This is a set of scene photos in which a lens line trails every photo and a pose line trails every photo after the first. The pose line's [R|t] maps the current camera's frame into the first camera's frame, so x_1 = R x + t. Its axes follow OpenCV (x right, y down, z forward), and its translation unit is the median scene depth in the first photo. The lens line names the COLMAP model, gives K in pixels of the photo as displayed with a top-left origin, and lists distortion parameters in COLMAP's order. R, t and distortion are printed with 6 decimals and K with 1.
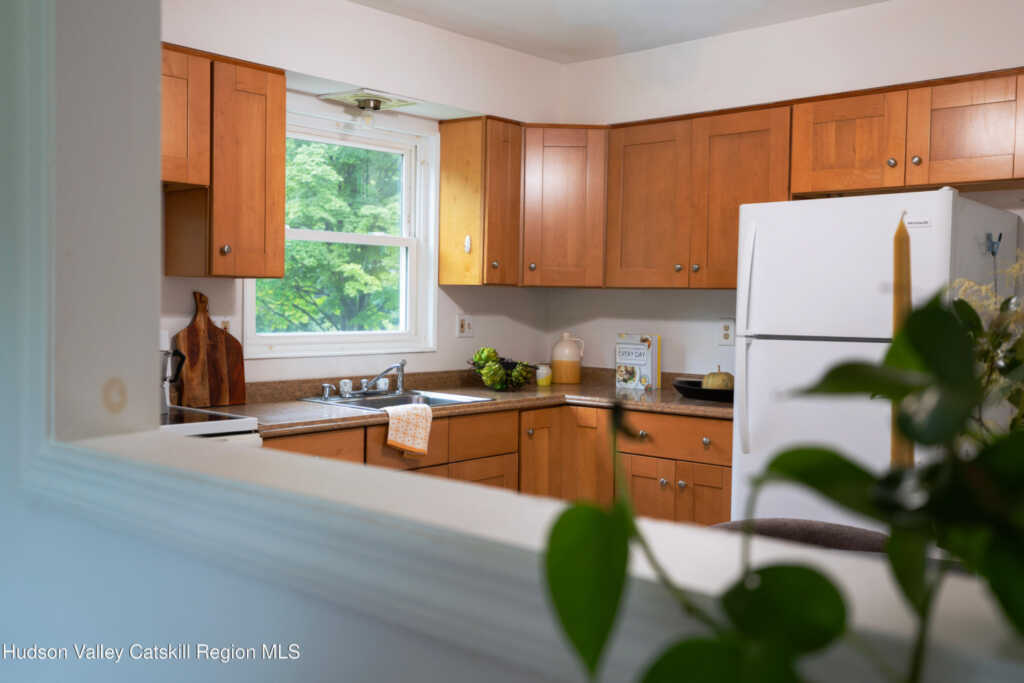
lens RADIAL K [[981.0, 0, 512.0], [0, 981.0, 341.5], [0, 0, 1]] dist [-0.004732, -0.002205]
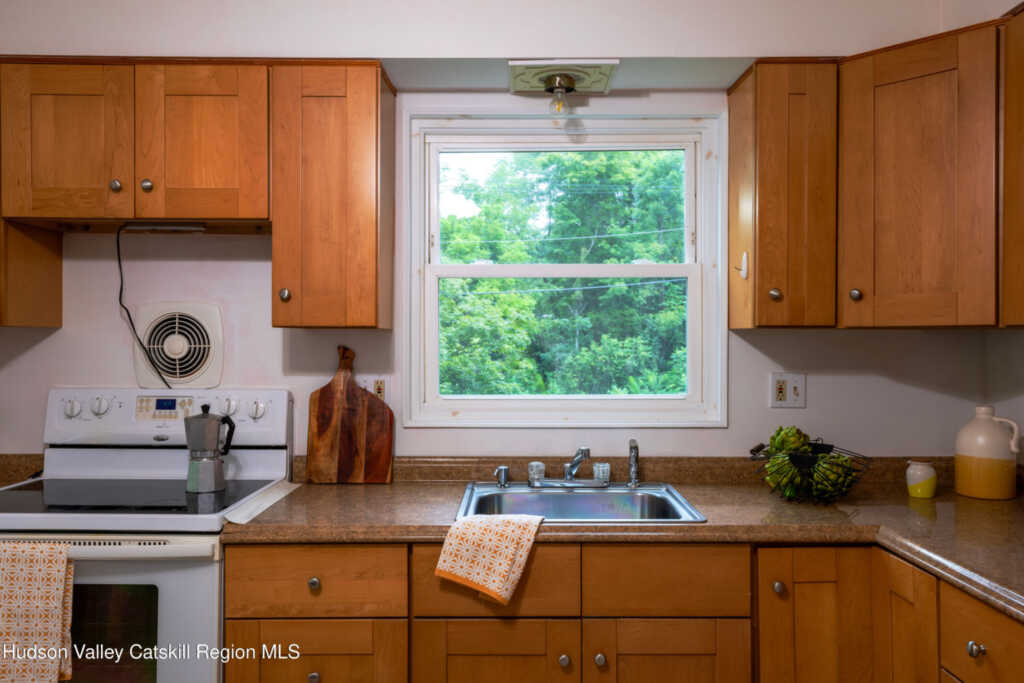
lens RADIAL K [[799.6, 0, 512.0], [0, 799.6, 341.5], [0, 0, 1]] dist [0.003542, 0.003488]
pose [[0.661770, -0.012713, -0.749599, 0.288621], [-0.021659, 0.999115, -0.036066, -0.031371], [0.749394, 0.040103, 0.660908, 0.626118]]
